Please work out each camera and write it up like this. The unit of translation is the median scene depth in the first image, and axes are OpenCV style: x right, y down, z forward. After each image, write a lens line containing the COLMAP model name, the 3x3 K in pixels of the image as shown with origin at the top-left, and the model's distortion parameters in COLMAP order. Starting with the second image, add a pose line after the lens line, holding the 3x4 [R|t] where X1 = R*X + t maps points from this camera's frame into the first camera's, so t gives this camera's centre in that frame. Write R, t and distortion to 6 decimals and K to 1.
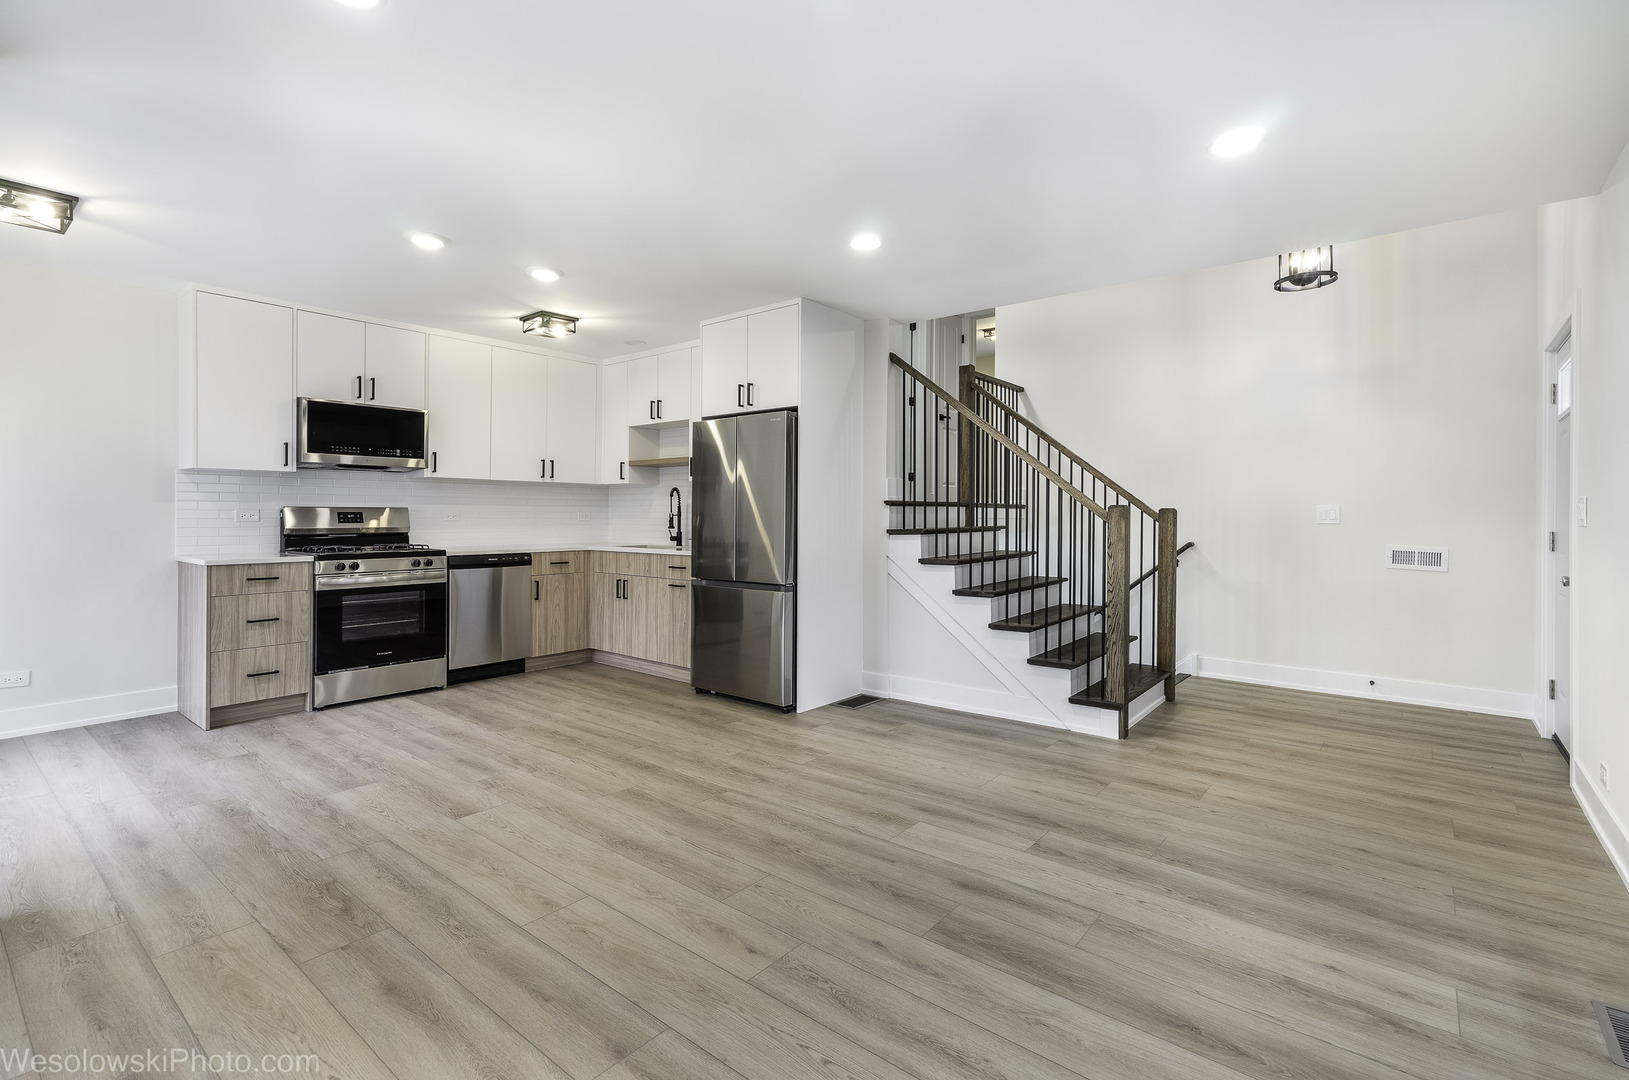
lens RADIAL K [[740.8, 0, 807.2], [0, 740.8, 516.2], [0, 0, 1]] dist [0.012414, 0.000814]
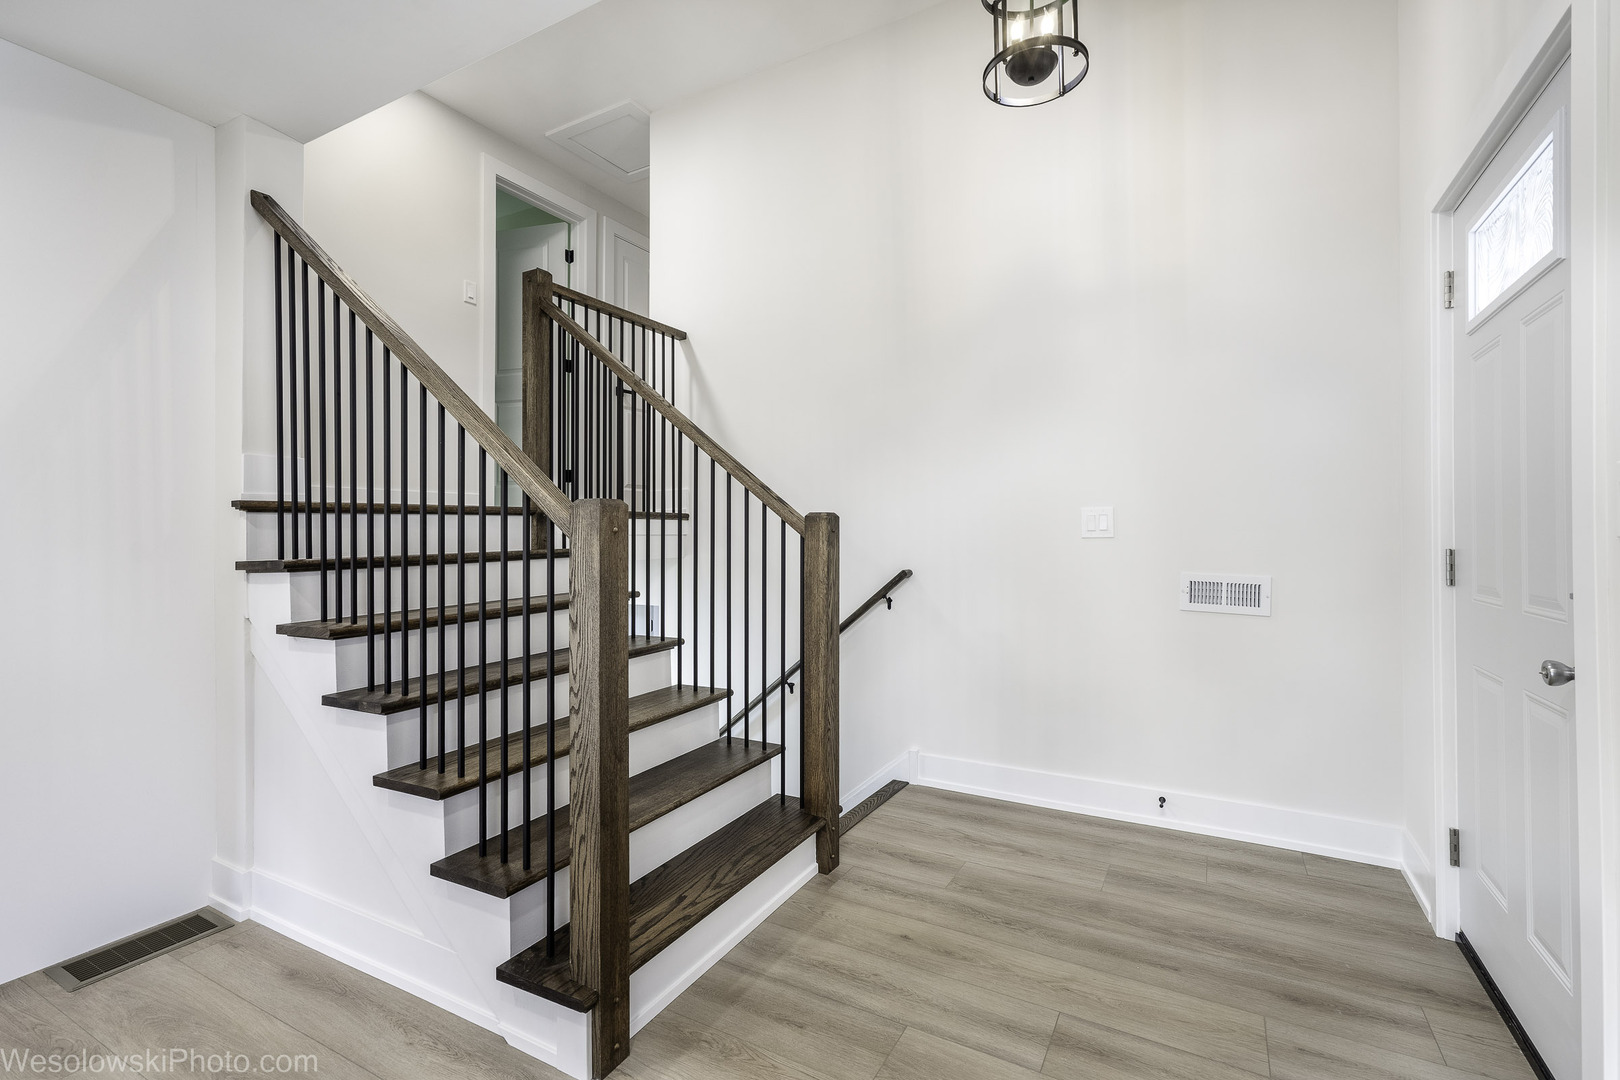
lens RADIAL K [[728.6, 0, 811.0], [0, 728.6, 532.7], [0, 0, 1]] dist [-0.000440, 0.006503]
pose [[0.984249, -0.010819, 0.176456, 0.384839], [0.011106, 0.999938, -0.000637, 0.003868], [-0.176438, 0.002587, 0.984308, 0.480995]]
